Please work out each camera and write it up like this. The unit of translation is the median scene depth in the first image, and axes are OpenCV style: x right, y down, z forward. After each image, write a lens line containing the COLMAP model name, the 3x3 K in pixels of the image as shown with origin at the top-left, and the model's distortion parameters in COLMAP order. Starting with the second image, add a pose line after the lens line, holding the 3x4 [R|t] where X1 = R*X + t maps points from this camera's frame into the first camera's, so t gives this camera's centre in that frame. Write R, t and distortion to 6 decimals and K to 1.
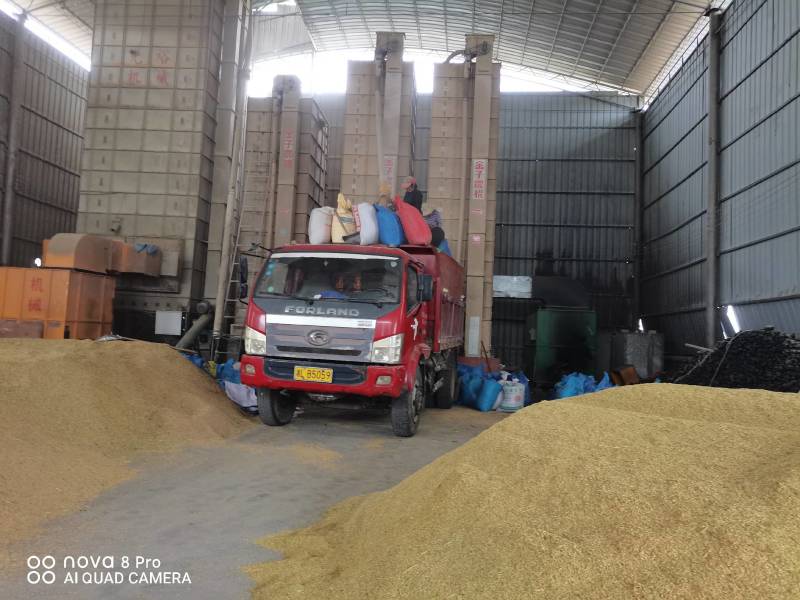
lens RADIAL K [[591.1, 0, 400.0], [0, 591.1, 300.0], [0, 0, 1]] dist [-0.003467, 0.000083]
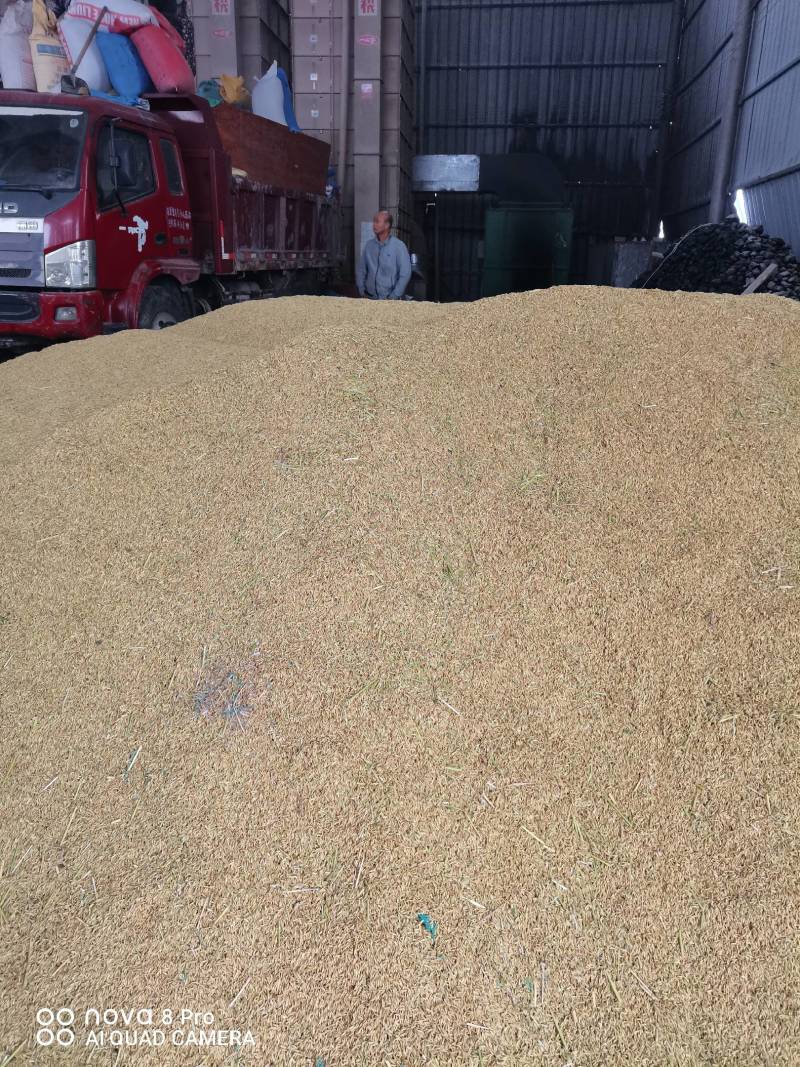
lens RADIAL K [[808.0, 0, 400.0], [0, 808.0, 533.5], [0, 0, 1]] dist [-0.001742, 0.006667]
pose [[0.999501, -0.024925, -0.019385, 0.142213], [0.030336, 0.928340, 0.370493, 0.015100], [0.008762, -0.370896, 0.928633, 0.021559]]
